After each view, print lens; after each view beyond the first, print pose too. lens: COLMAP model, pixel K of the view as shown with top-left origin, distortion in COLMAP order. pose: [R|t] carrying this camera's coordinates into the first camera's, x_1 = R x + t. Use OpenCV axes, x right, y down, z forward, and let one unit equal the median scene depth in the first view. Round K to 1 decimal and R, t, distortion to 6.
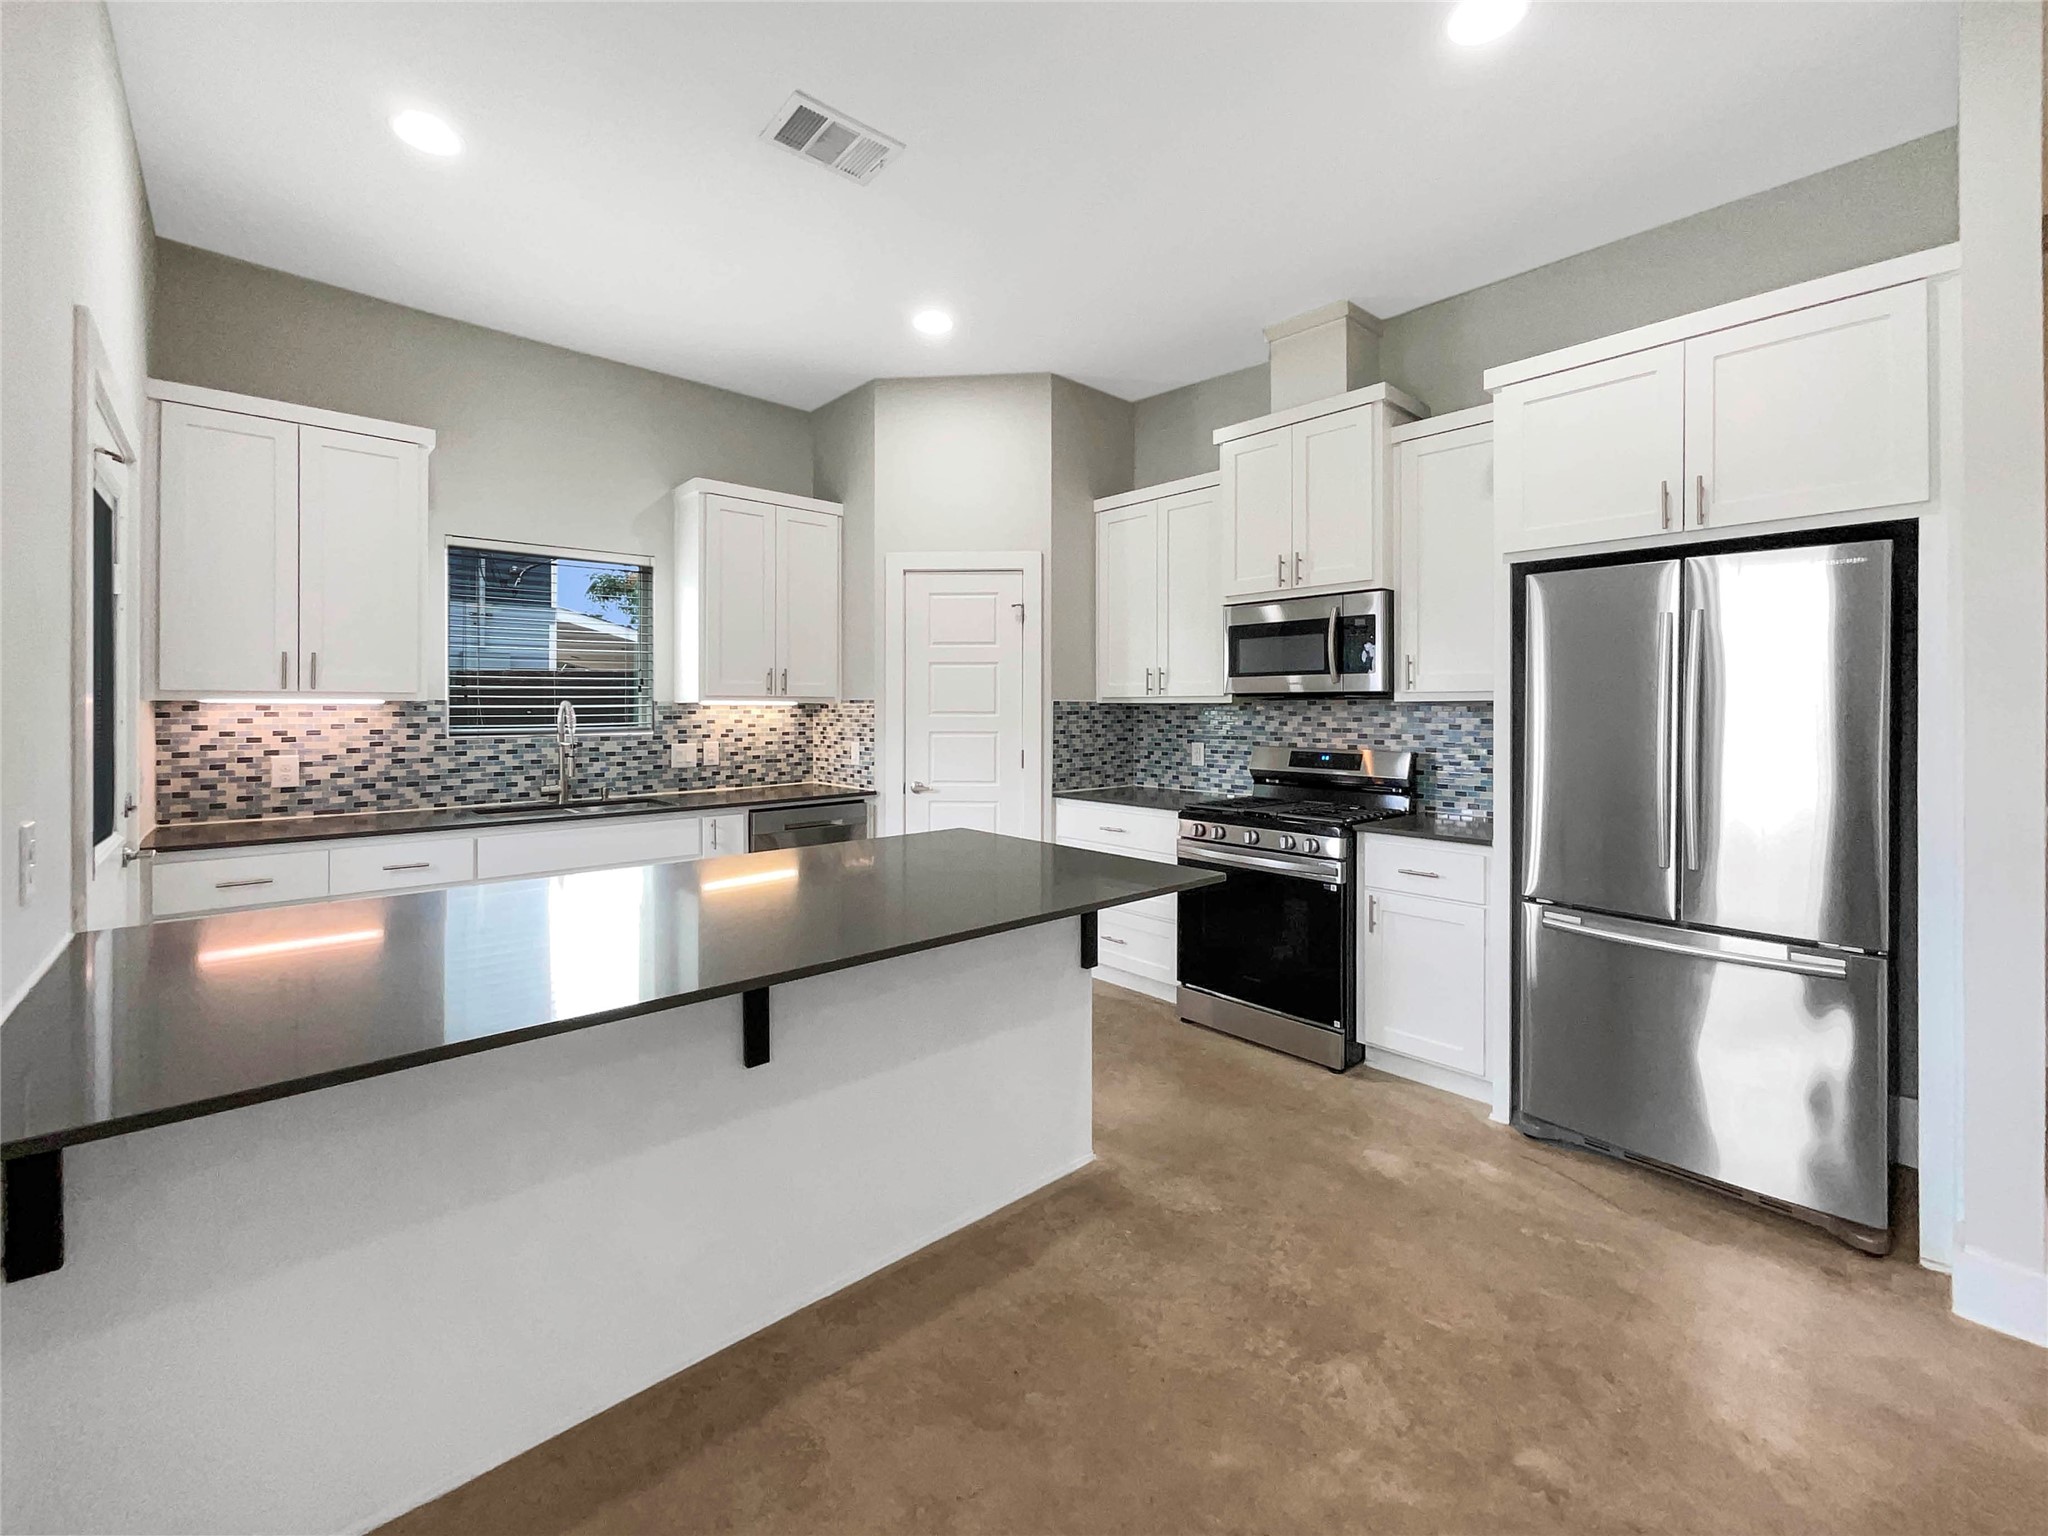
lens RADIAL K [[834.0, 0, 1011.3], [0, 834.0, 710.1], [0, 0, 1]] dist [0.001717, -0.000079]
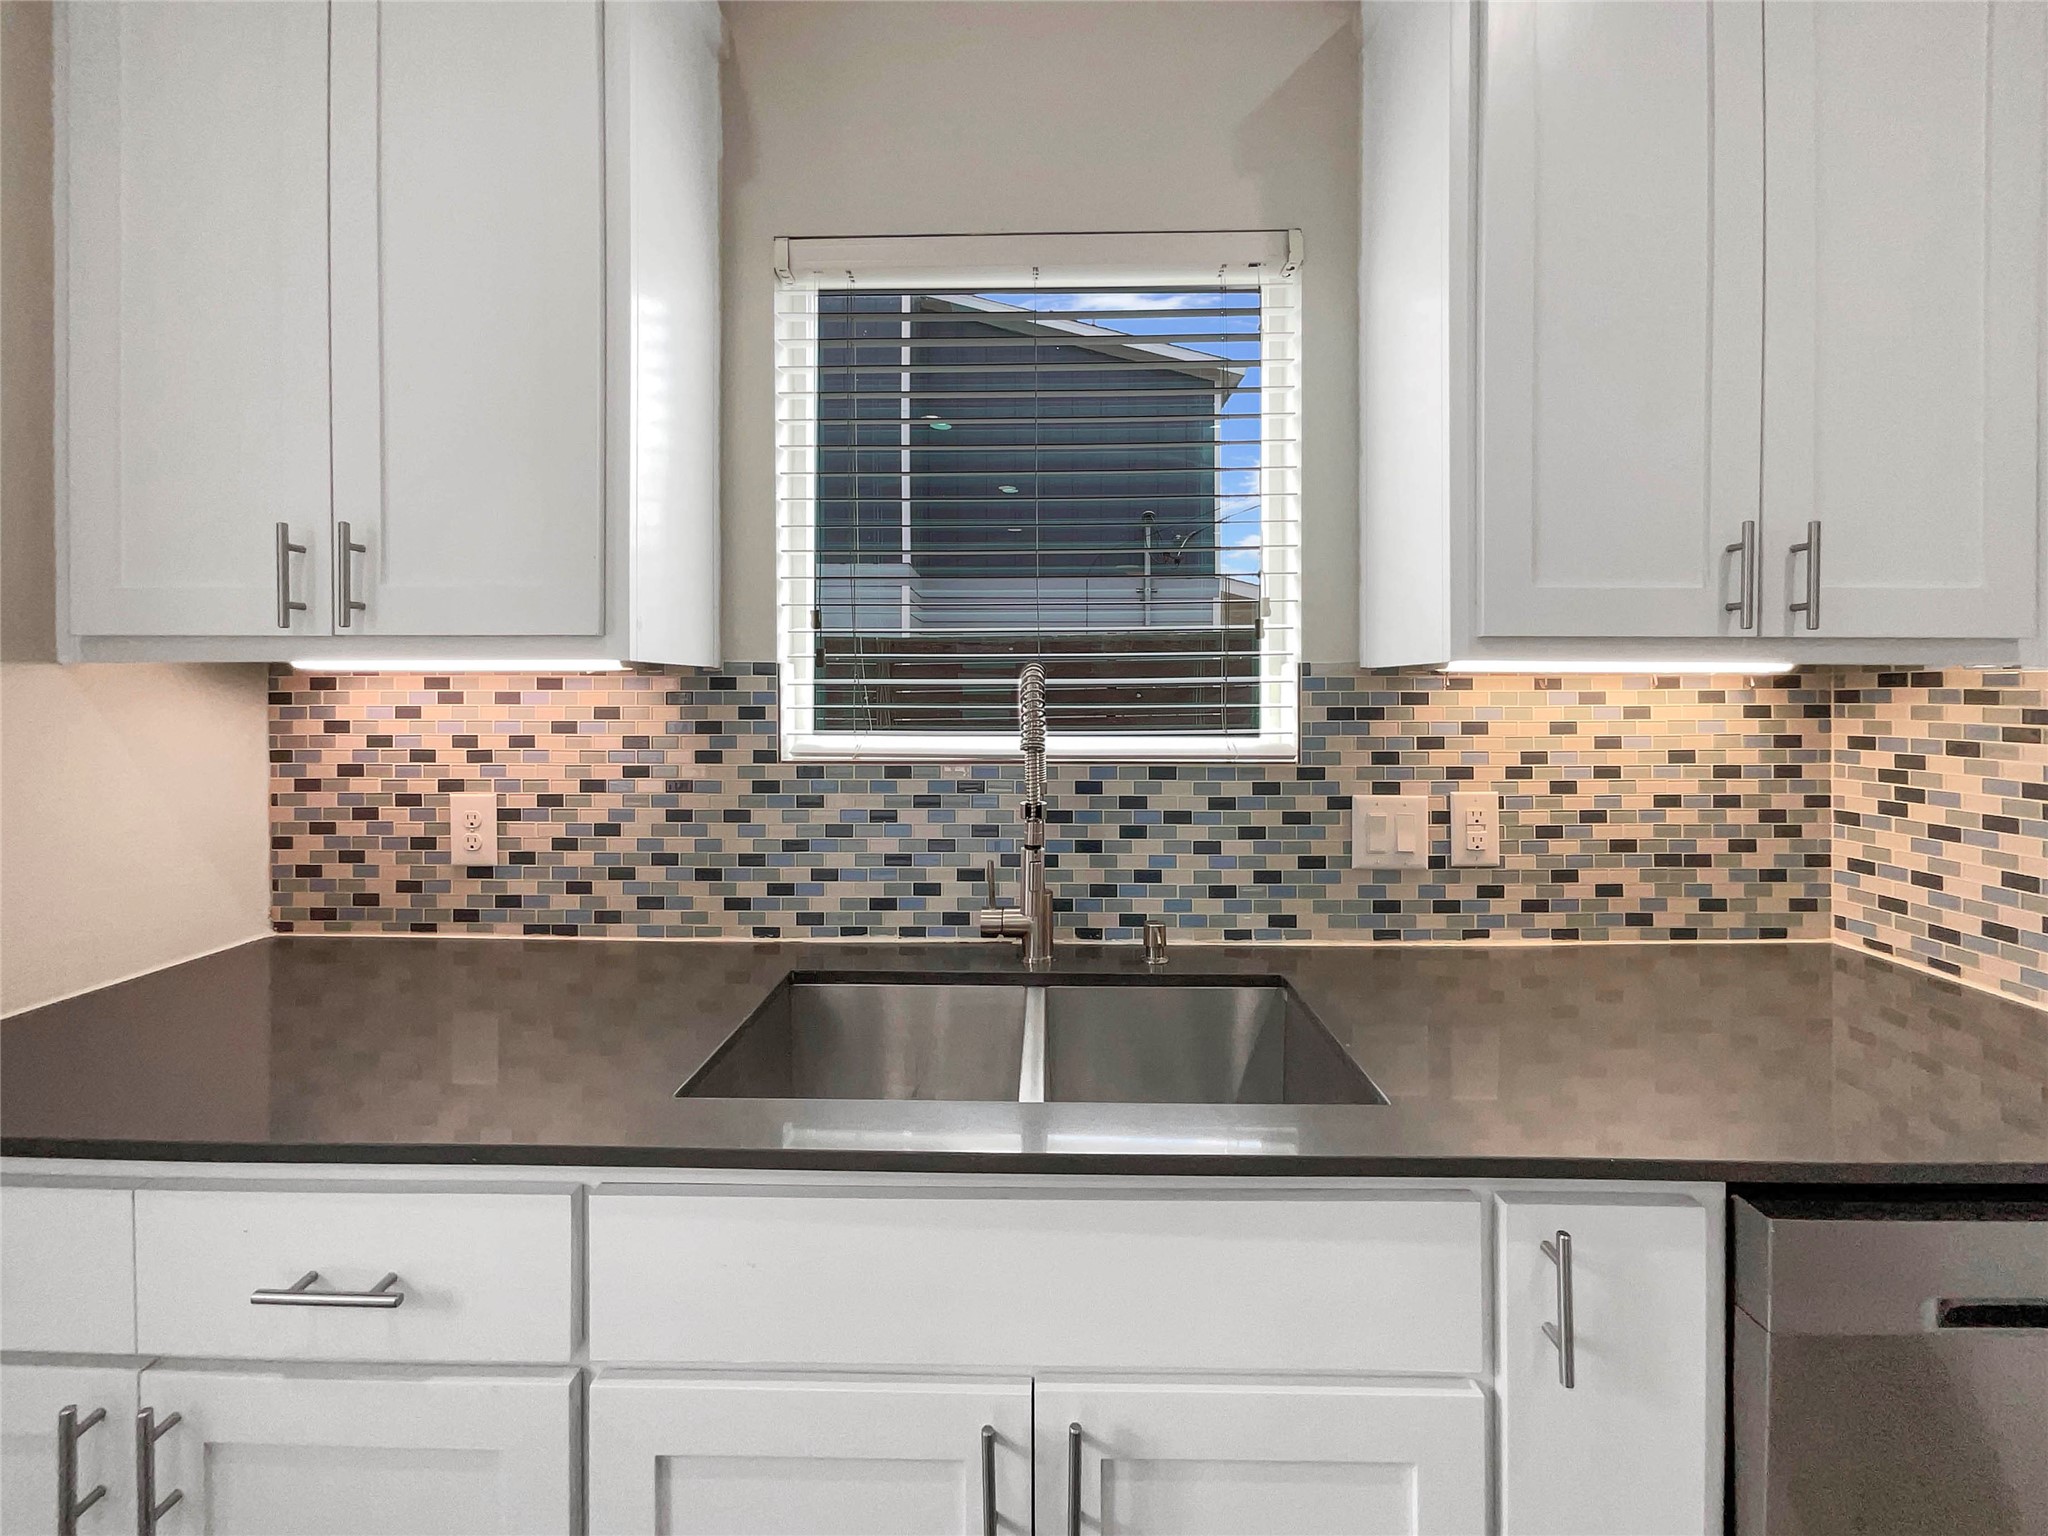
lens RADIAL K [[834.0, 0, 1014.7], [0, 834.0, 765.3], [0, 0, 1]] dist [0.001717, -0.000079]
pose [[0.735573, 0.005930, -0.677419, -0.337377], [-0.004433, 0.999982, 0.003940, 0.034048], [0.677430, 0.000105, 0.735587, 0.797426]]
